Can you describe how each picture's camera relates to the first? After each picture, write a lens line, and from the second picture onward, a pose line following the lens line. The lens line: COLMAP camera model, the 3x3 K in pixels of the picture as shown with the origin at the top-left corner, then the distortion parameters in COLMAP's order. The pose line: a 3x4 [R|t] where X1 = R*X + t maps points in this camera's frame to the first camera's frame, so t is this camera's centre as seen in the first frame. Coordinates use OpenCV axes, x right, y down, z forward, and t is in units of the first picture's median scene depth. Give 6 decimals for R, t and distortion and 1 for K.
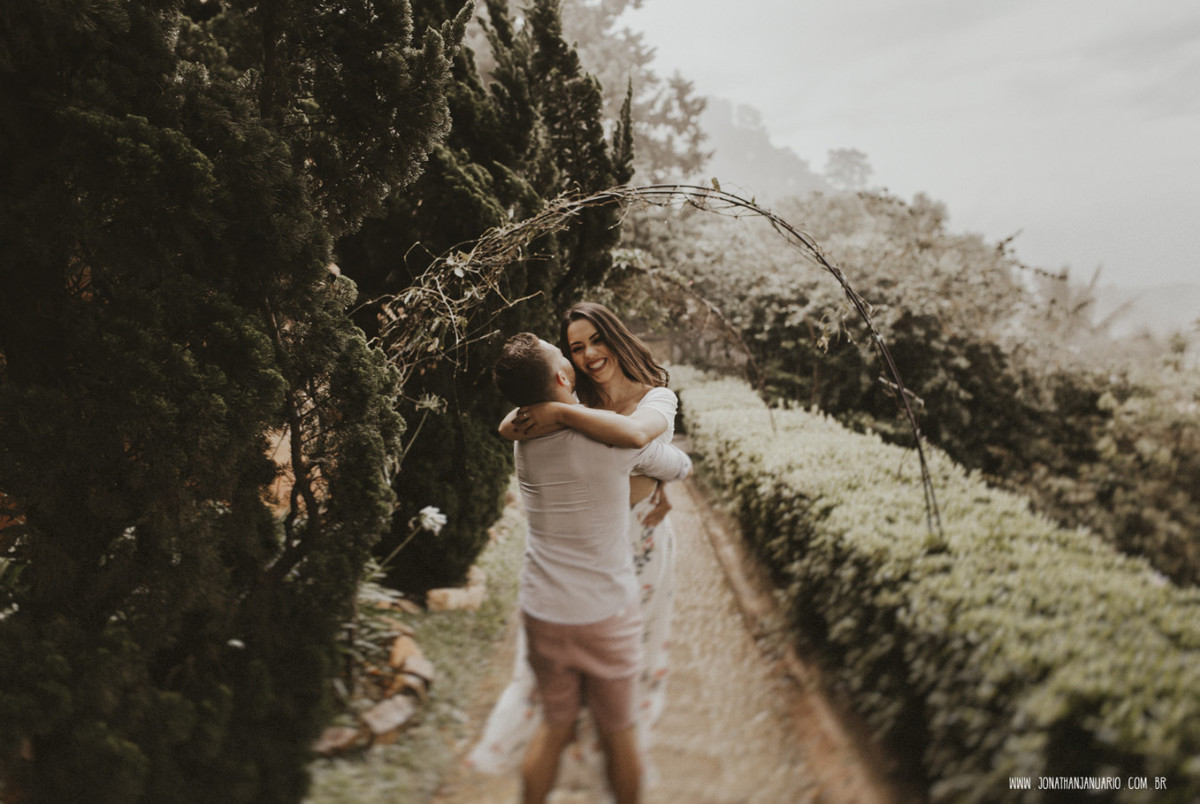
lens RADIAL K [[1147.4, 0, 600.0], [0, 1147.4, 402.0], [0, 0, 1]] dist [0.002298, -0.001236]
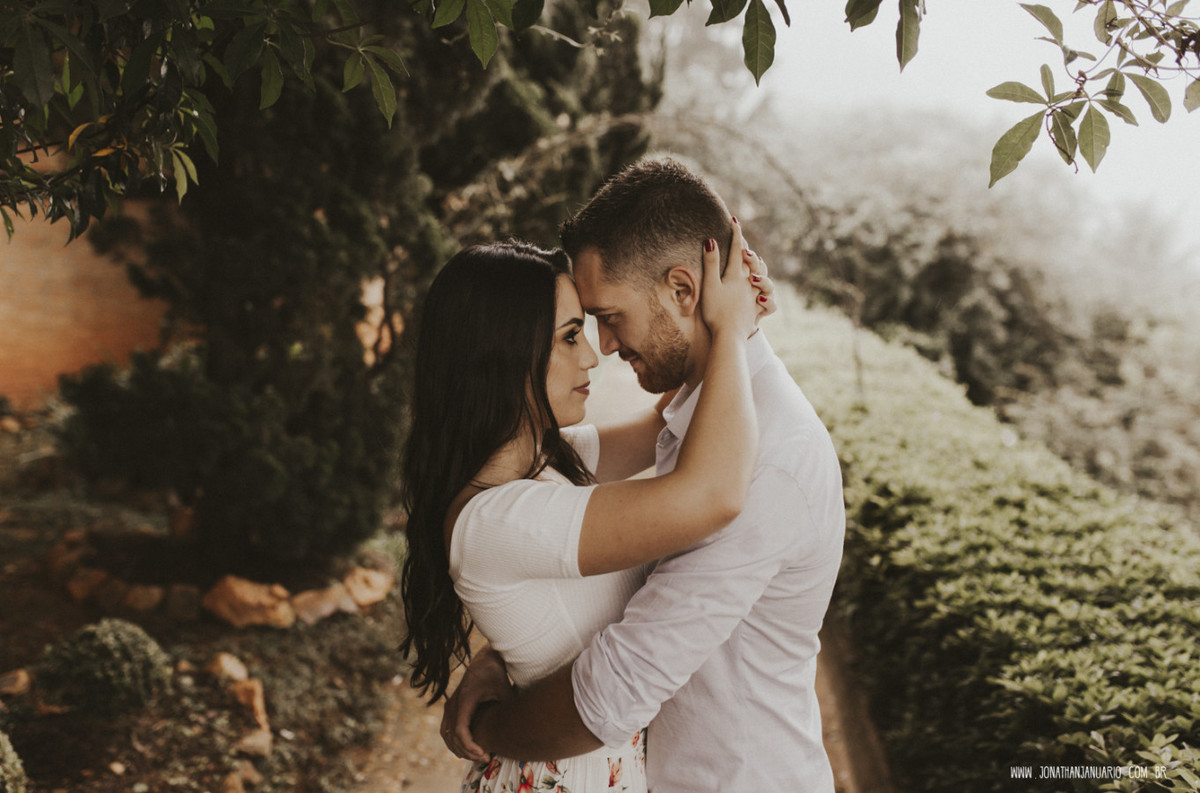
lens RADIAL K [[1192.2, 0, 600.0], [0, 1192.2, 396.5], [0, 0, 1]] dist [0.004315, -0.008827]
pose [[0.996163, 0.070716, -0.051564, 0.047749], [-0.066456, 0.994568, 0.080115, 0.015459], [0.056949, -0.076381, 0.995451, -0.252948]]
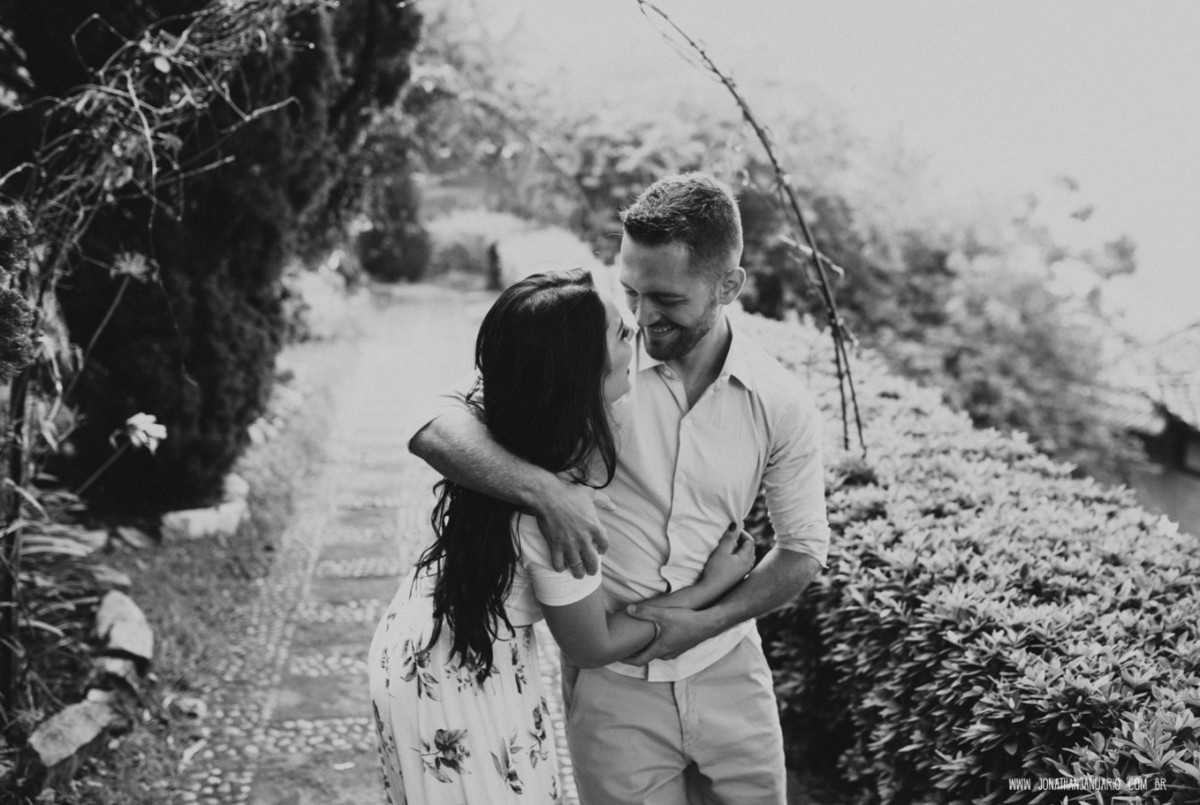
lens RADIAL K [[1204.1, 0, 602.5], [0, 1204.1, 364.6], [0, 0, 1]] dist [-0.053468, 0.016843]
pose [[0.987590, -0.003403, 0.157019, 0.011138], [-0.011140, 0.995730, 0.091641, -0.006668], [-0.156661, -0.092253, 0.983335, 0.204106]]
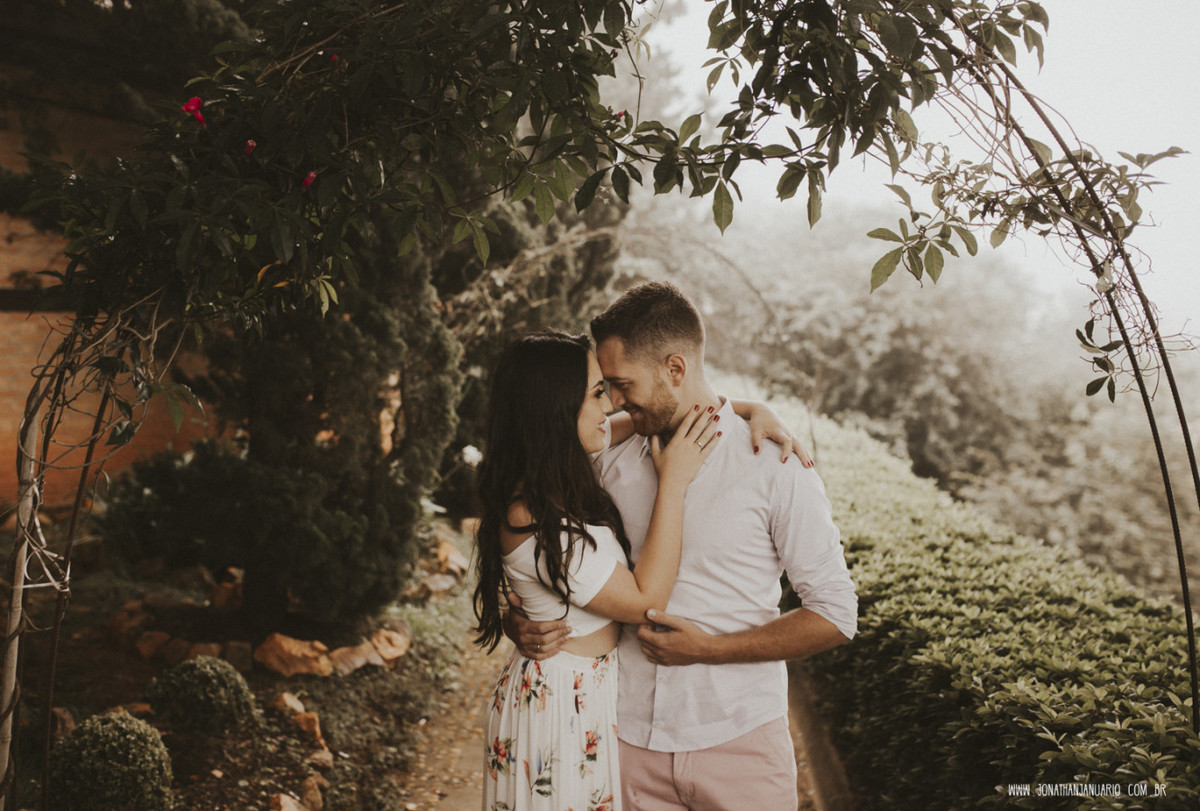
lens RADIAL K [[1216.7, 0, 600.0], [0, 1216.7, 405.5], [0, 0, 1]] dist [-0.066305, 0.007630]
pose [[0.998811, 0.042233, -0.024341, 0.035265], [-0.042175, 0.999106, 0.002926, 0.024456], [0.024443, -0.001896, 0.999699, -0.390684]]
